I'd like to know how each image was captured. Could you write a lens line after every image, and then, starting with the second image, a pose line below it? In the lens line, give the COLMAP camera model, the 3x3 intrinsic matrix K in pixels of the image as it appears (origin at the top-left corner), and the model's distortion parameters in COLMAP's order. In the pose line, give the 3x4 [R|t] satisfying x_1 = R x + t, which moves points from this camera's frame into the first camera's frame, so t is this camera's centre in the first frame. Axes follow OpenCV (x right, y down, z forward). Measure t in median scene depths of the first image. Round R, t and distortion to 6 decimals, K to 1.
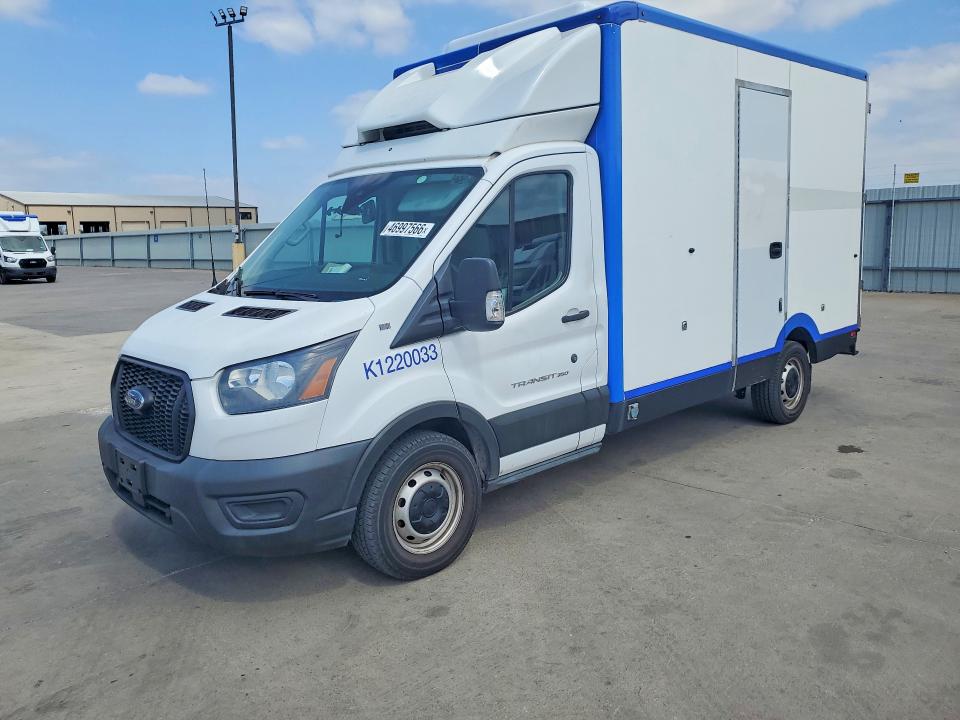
lens RADIAL K [[754.5, 0, 482.7], [0, 754.5, 353.0], [0, 0, 1]] dist [0.045249, -0.035015]
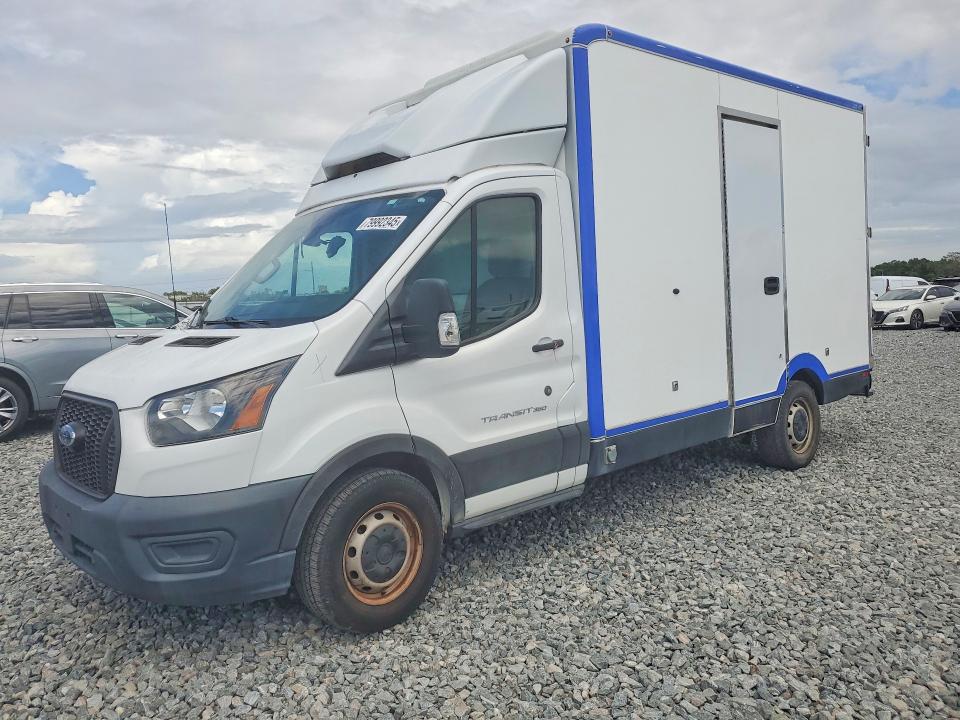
lens RADIAL K [[754.5, 0, 471.6], [0, 754.5, 345.2], [0, 0, 1]] dist [0.045249, -0.035015]
pose [[0.998933, -0.015789, -0.043389, 0.076330], [0.011579, 0.995349, -0.095636, 0.042433], [0.044697, 0.095031, 0.994470, 0.070513]]
